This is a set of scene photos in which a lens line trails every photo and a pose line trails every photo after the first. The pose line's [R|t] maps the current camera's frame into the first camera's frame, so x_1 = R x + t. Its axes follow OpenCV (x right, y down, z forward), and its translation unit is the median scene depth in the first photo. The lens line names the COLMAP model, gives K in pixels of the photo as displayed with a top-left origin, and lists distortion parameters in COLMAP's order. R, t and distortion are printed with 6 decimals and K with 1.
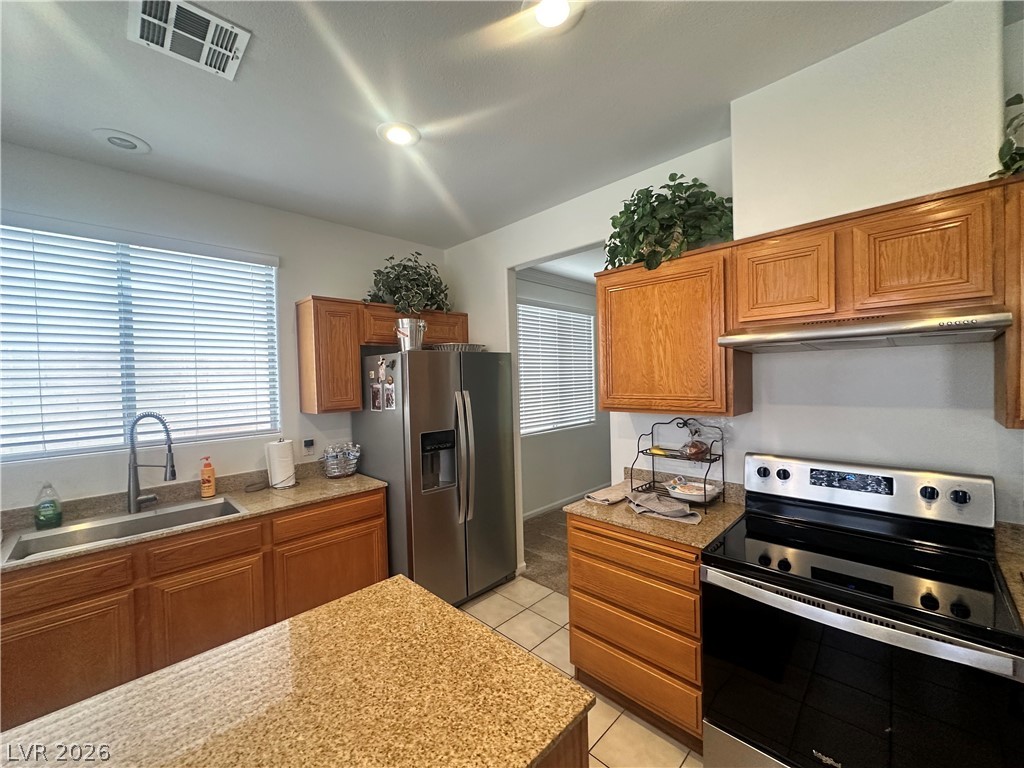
lens RADIAL K [[408.7, 0, 512.8], [0, 408.7, 384.6], [0, 0, 1]] dist [-0.003214, 0.000667]
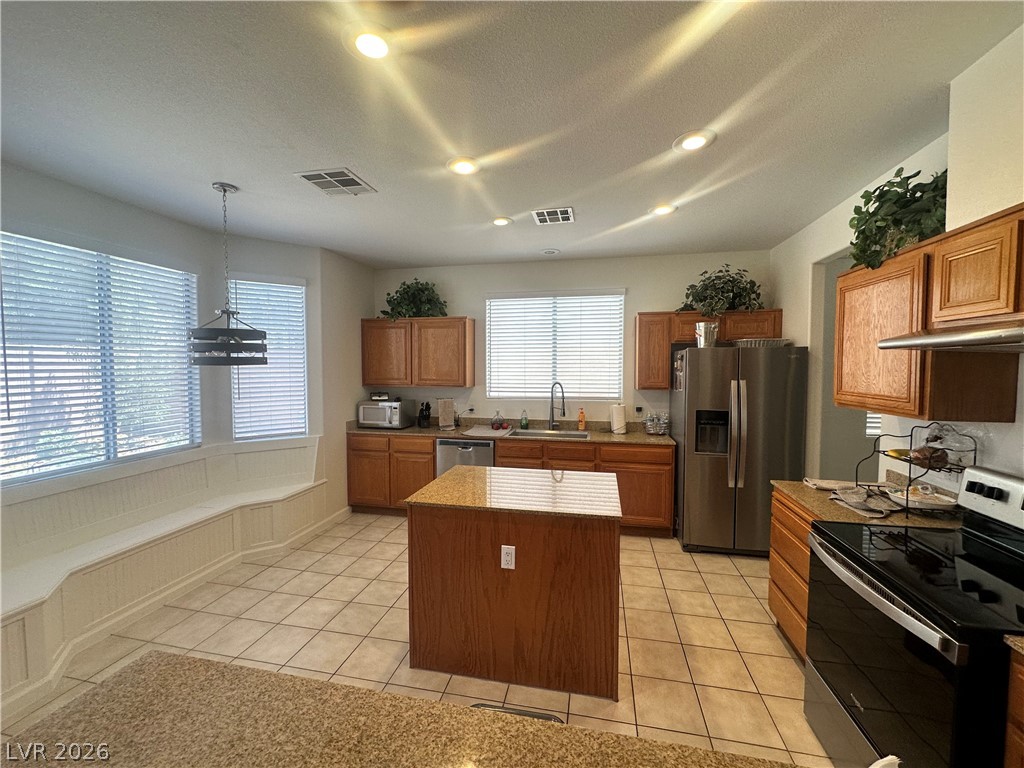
lens RADIAL K [[408.7, 0, 514.2], [0, 408.7, 383.9], [0, 0, 1]] dist [-0.003214, 0.000667]
pose [[0.547012, 0.062529, -0.834786, 0.650834], [-0.029965, 0.998030, 0.055121, -0.025289], [0.836588, -0.005137, 0.547808, -0.271716]]
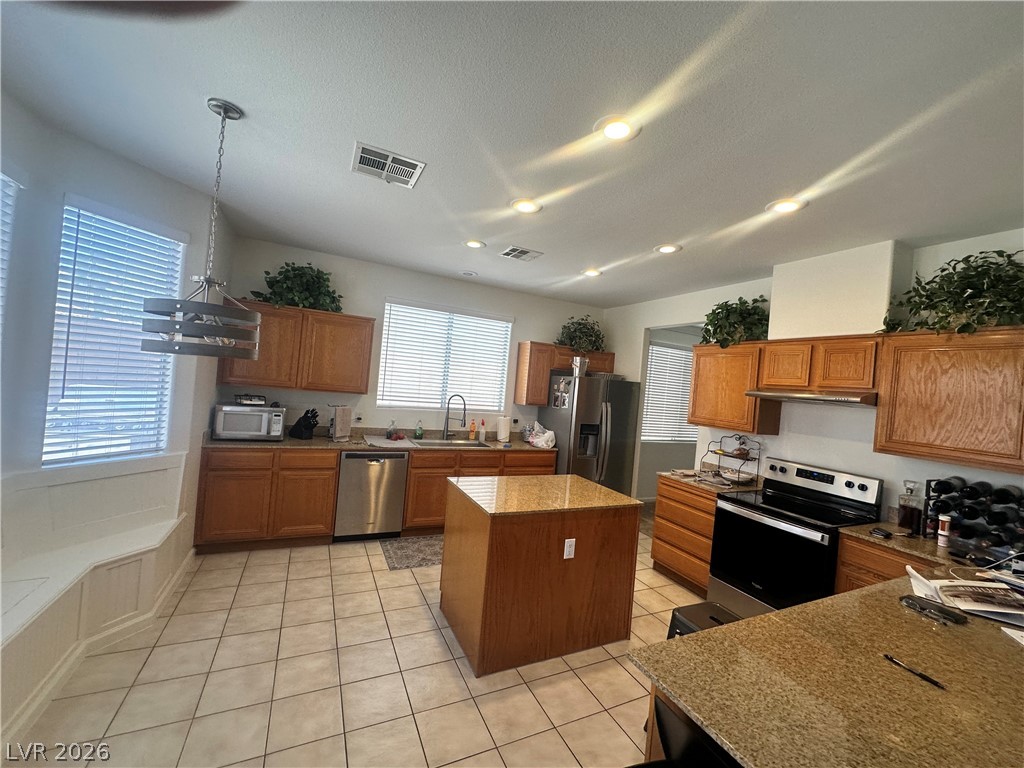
lens RADIAL K [[408.7, 0, 513.5], [0, 408.7, 383.2], [0, 0, 1]] dist [-0.003214, 0.000667]
pose [[0.938768, 0.108621, -0.326981, 0.071789], [-0.118551, 0.992892, -0.010530, -0.001196], [0.323513, 0.048649, 0.944972, -0.898299]]
